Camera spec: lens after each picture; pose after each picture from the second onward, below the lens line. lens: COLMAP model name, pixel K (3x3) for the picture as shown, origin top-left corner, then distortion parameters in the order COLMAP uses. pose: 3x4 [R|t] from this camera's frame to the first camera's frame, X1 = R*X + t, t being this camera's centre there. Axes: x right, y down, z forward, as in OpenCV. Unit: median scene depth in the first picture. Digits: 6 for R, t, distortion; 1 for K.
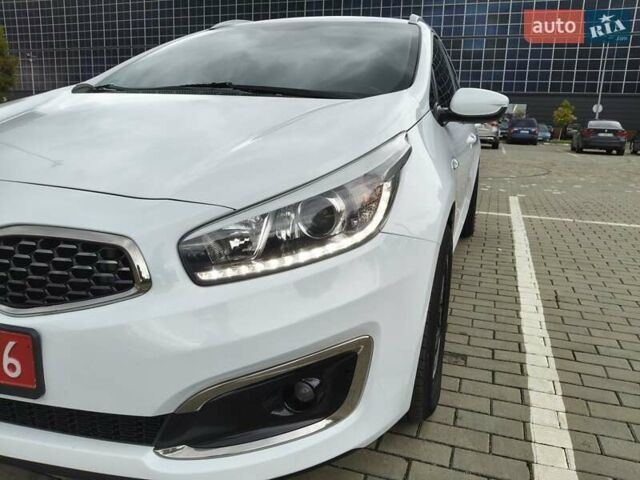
lens RADIAL K [[497.2, 0, 320.0], [0, 497.2, 240.0], [0, 0, 1]] dist [-0.018748, -0.006847]
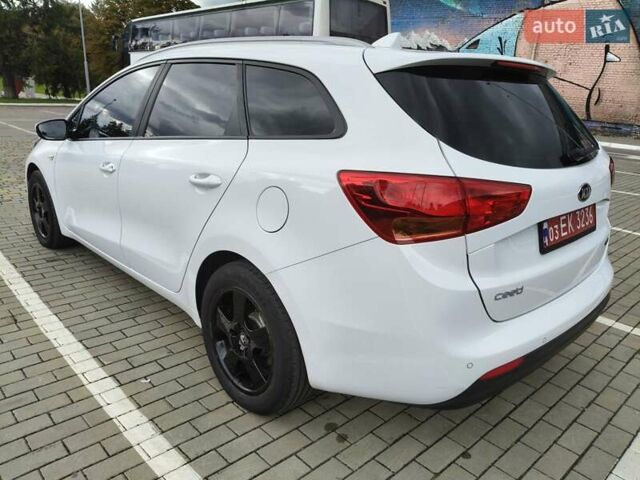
lens RADIAL K [[497.2, 0, 320.0], [0, 497.2, 240.0], [0, 0, 1]] dist [-0.018748, -0.006847]
pose [[-0.461339, 0.208173, -0.862456, 2.501584], [-0.260755, 0.897339, 0.356074, -1.358329], [0.848041, 0.389161, -0.359696, 4.454062]]
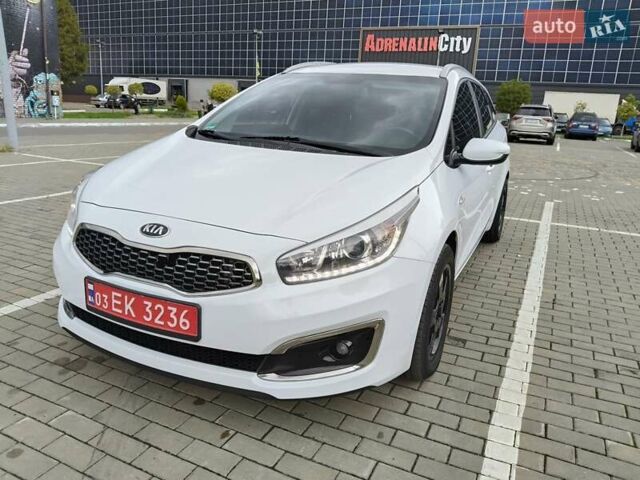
lens RADIAL K [[500.1, 0, 321.2], [0, 500.1, 231.3], [0, 0, 1]] dist [-0.008657, -0.003229]
pose [[0.994649, 0.041629, -0.094553, 0.039543], [-0.040643, 0.999098, 0.012330, -0.110243], [0.094981, -0.008421, 0.995443, -0.674263]]
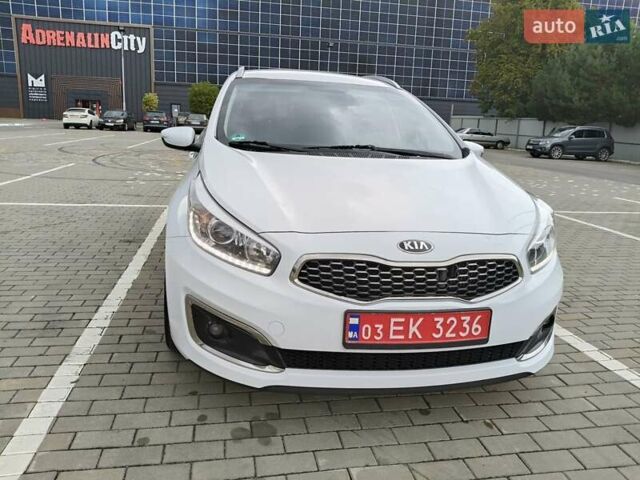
lens RADIAL K [[500.1, 0, 321.2], [0, 500.1, 231.3], [0, 0, 1]] dist [-0.008657, -0.003229]
pose [[0.866477, -0.093441, 0.490395, -1.702343], [0.091833, 0.995397, 0.027405, -0.189894], [-0.490698, 0.021289, 0.871069, -0.332029]]
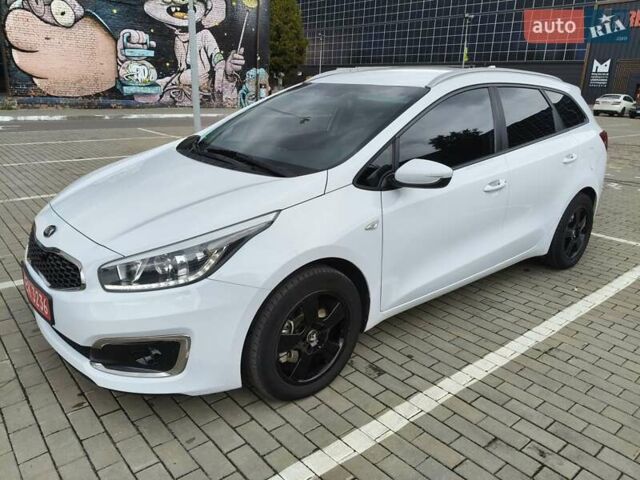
lens RADIAL K [[494.5, 0, 320.0], [0, 494.5, 240.0], [0, 0, 1]] dist [-0.008166, 0.004914]
pose [[0.864837, 0.148603, -0.479555, 1.264424], [-0.119835, 0.988683, 0.090257, -0.350226], [0.487540, -0.020590, 0.872858, -0.310533]]
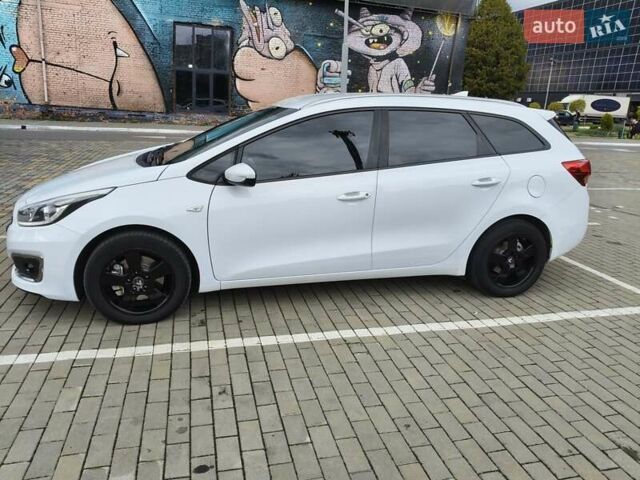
lens RADIAL K [[487.2, 0, 320.0], [0, 487.2, 240.0], [0, 0, 1]] dist [0.054693, -0.108219]
pose [[0.556141, 0.222773, -0.800674, 3.110709], [-0.215987, 0.969044, 0.119596, -0.563897], [0.802531, 0.106422, 0.587042, 0.585735]]
